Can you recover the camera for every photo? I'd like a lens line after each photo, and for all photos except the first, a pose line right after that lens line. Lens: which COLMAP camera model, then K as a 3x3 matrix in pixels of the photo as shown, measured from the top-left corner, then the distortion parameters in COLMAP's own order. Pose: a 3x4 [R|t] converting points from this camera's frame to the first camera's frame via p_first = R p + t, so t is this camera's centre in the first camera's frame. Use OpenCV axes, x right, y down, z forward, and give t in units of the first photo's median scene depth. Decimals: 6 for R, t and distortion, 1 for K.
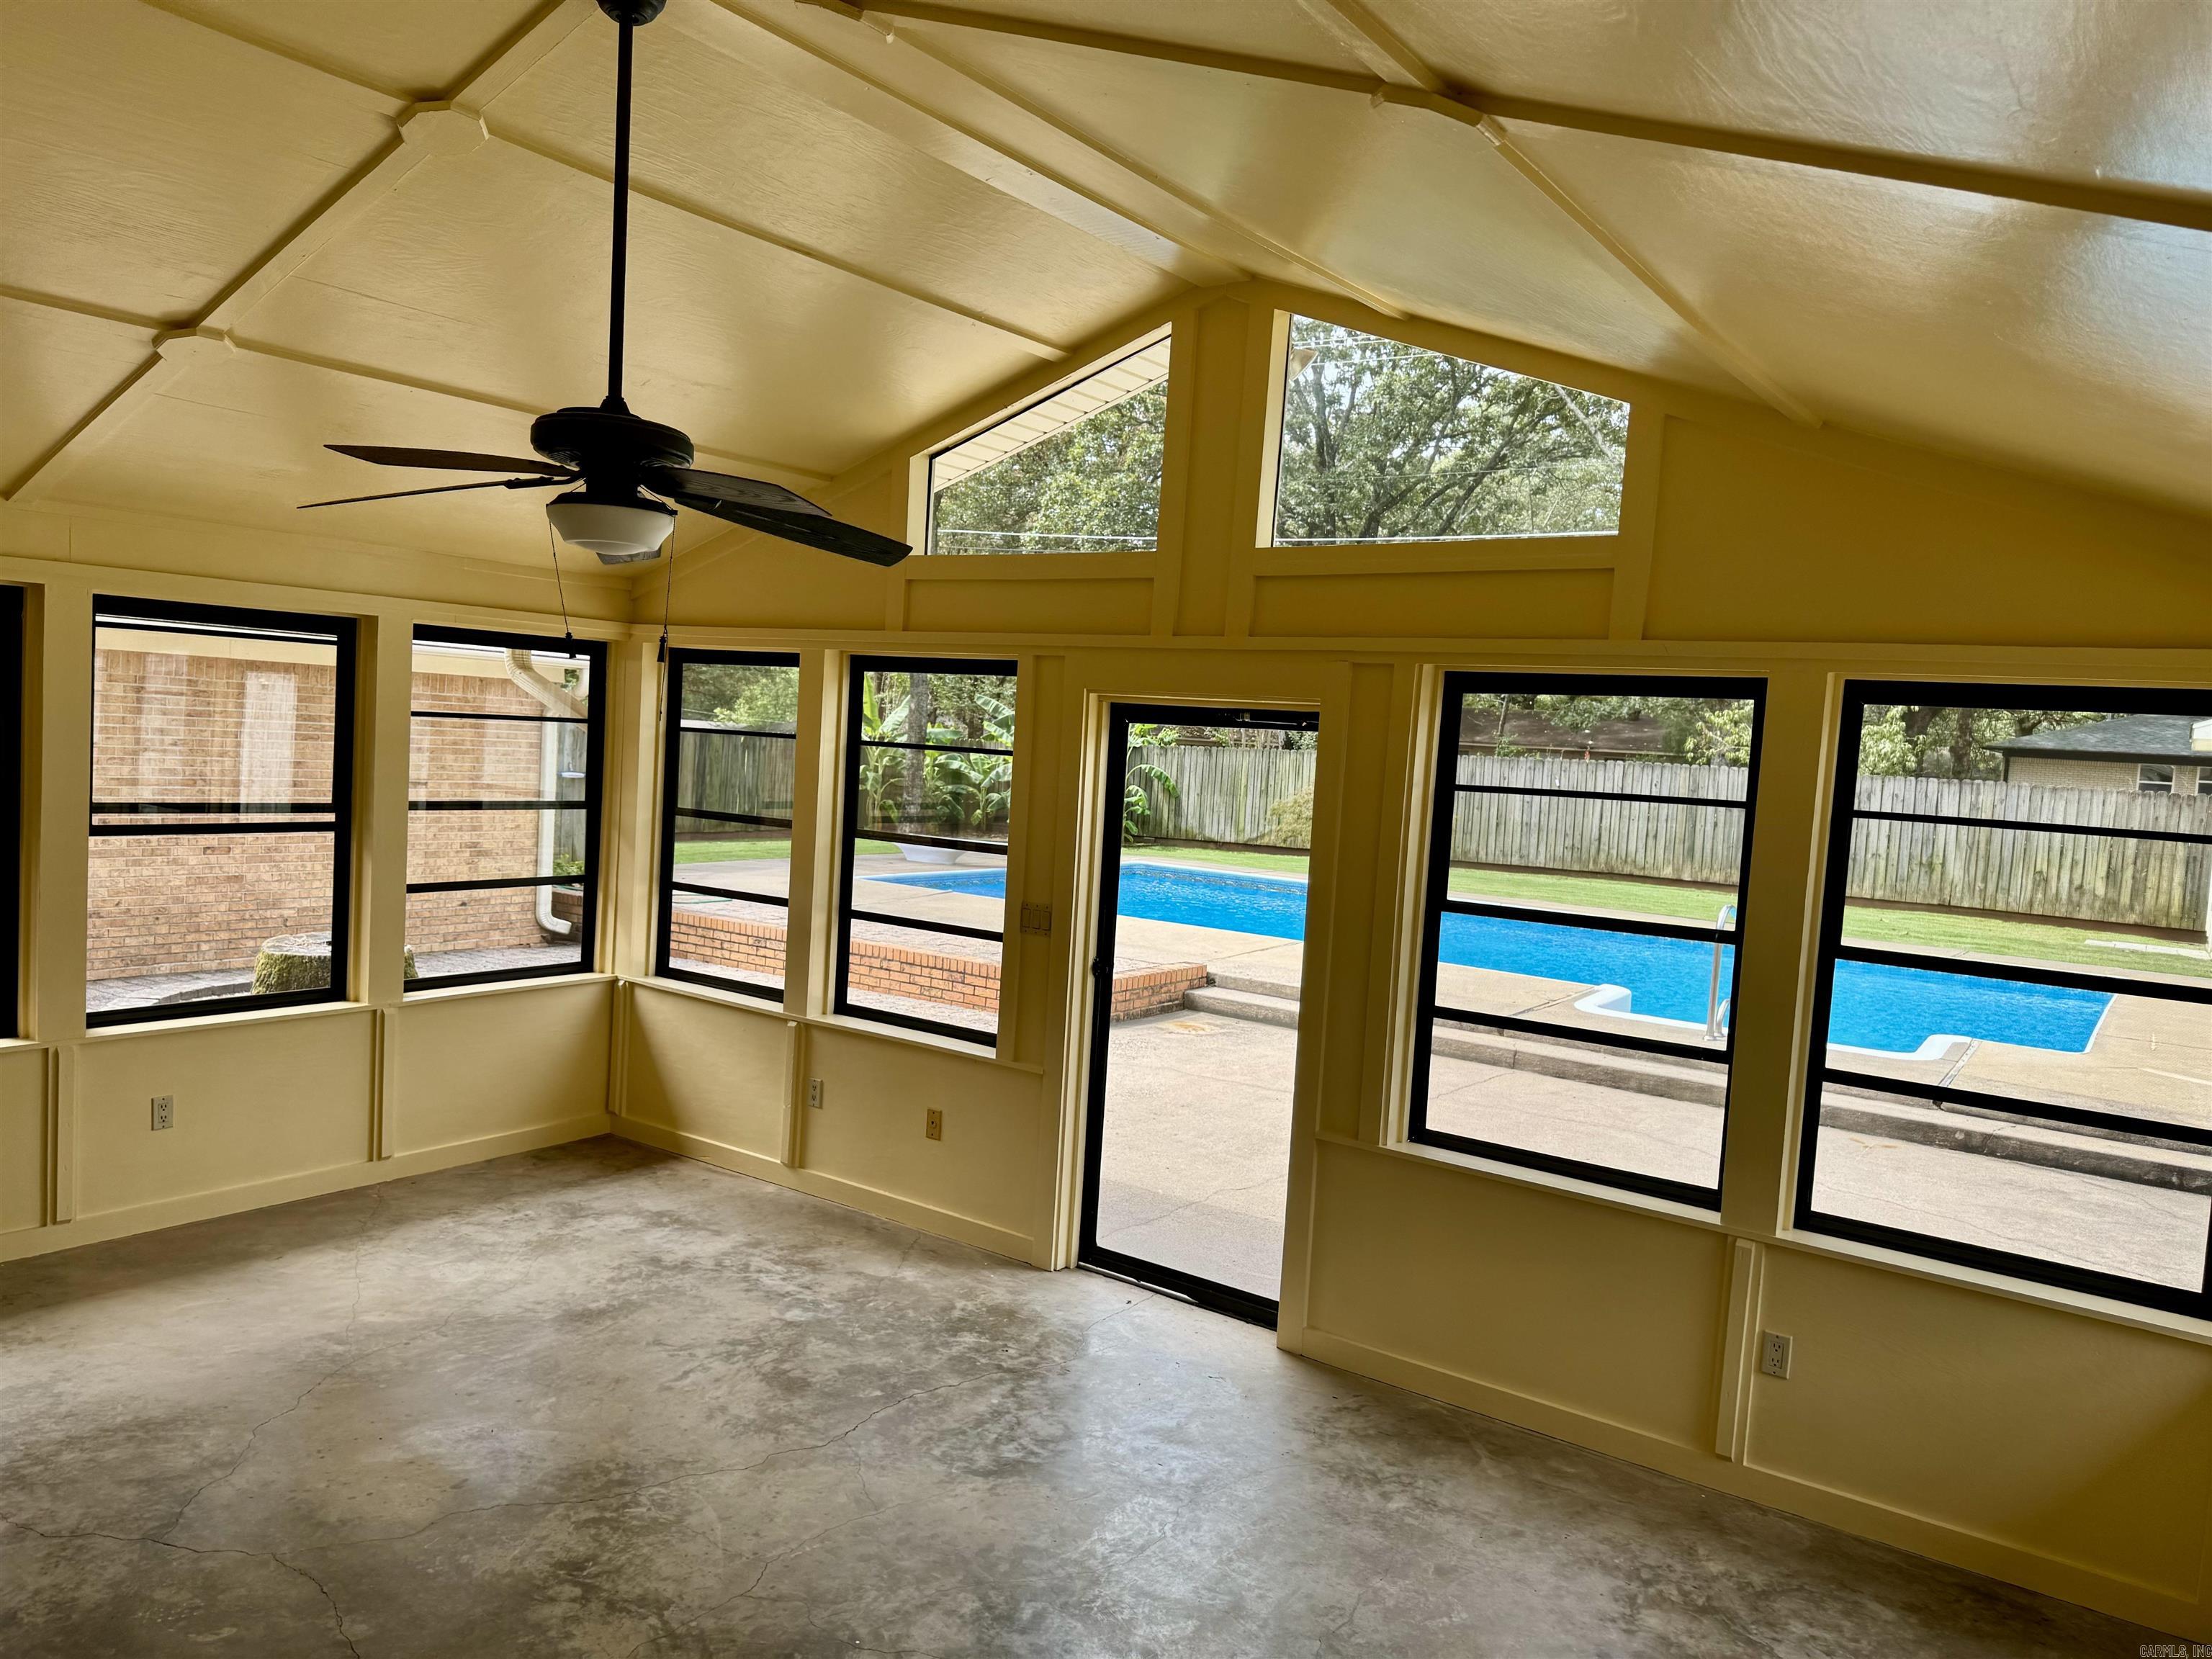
lens RADIAL K [[1548.8, 0, 1106.1], [0, 1548.8, 849.5], [0, 0, 1]] dist [0.069803, -0.080411]
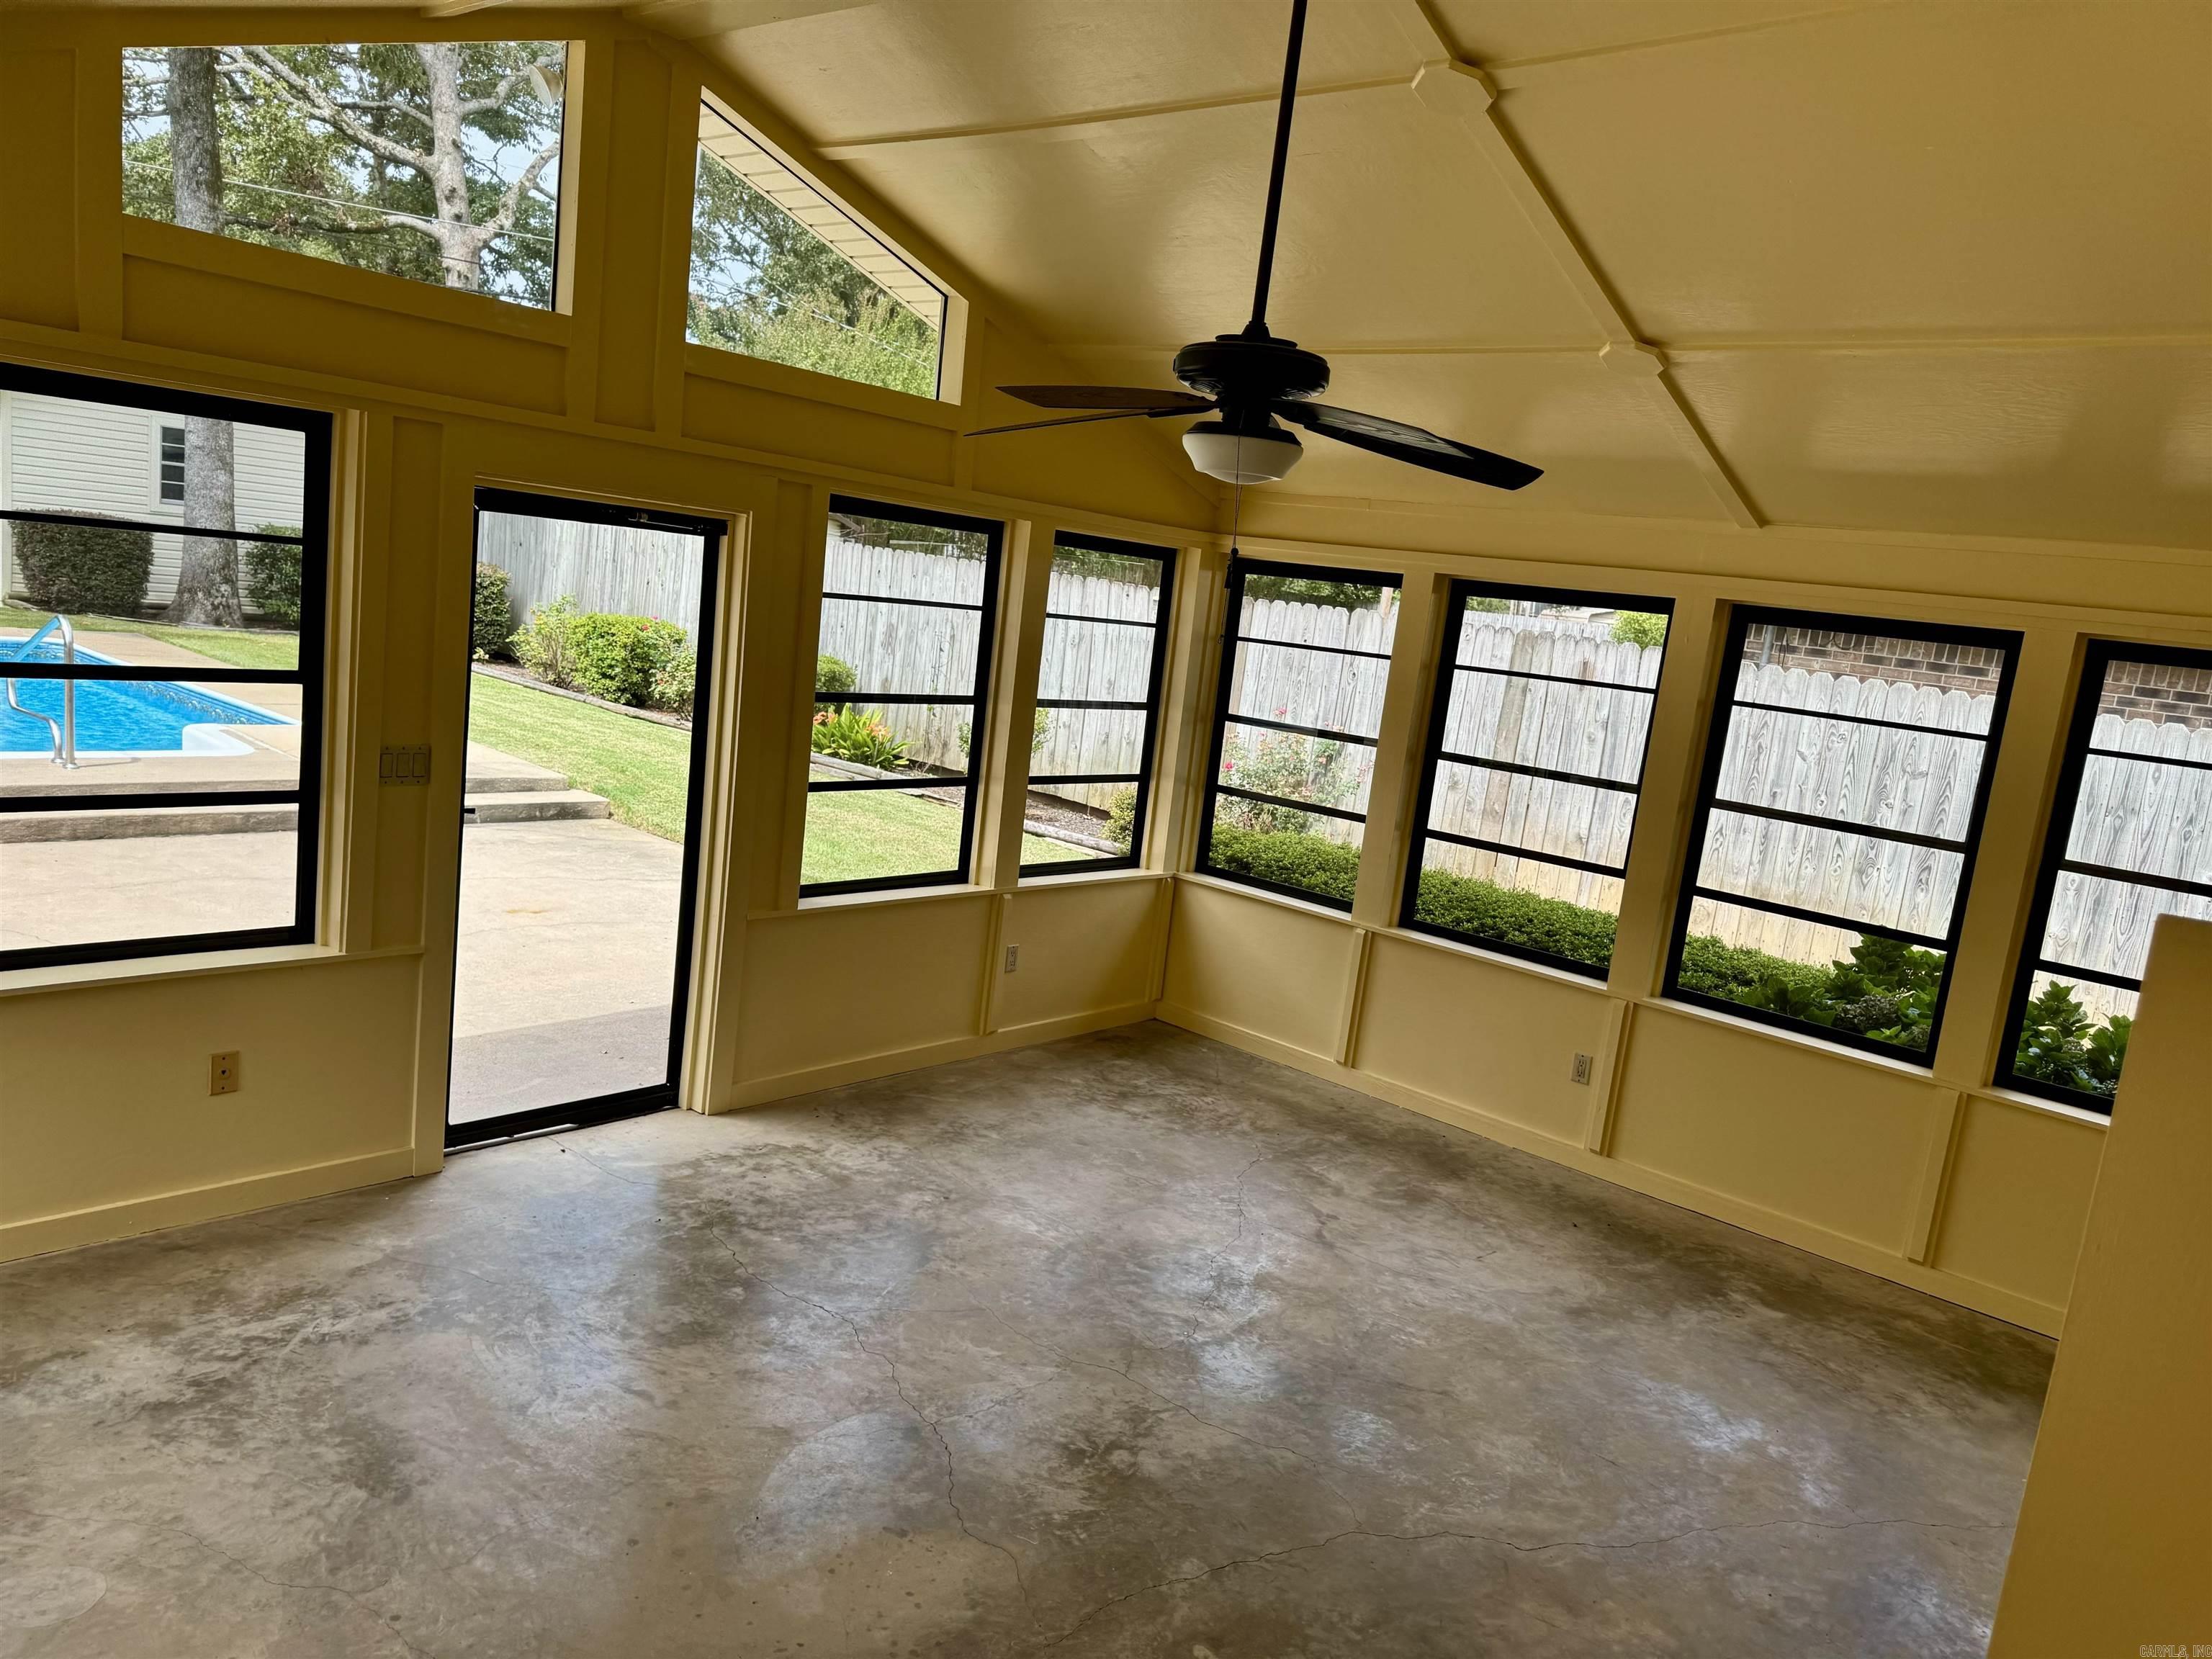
lens RADIAL K [[1548.8, 0, 1130.0], [0, 1548.8, 828.2], [0, 0, 1]] dist [0.069803, -0.080411]
pose [[0.092796, -0.203727, 0.974620, -0.966010], [-0.037758, 0.977420, 0.207907, -0.119779], [-0.994969, -0.056093, 0.083008, 0.702400]]
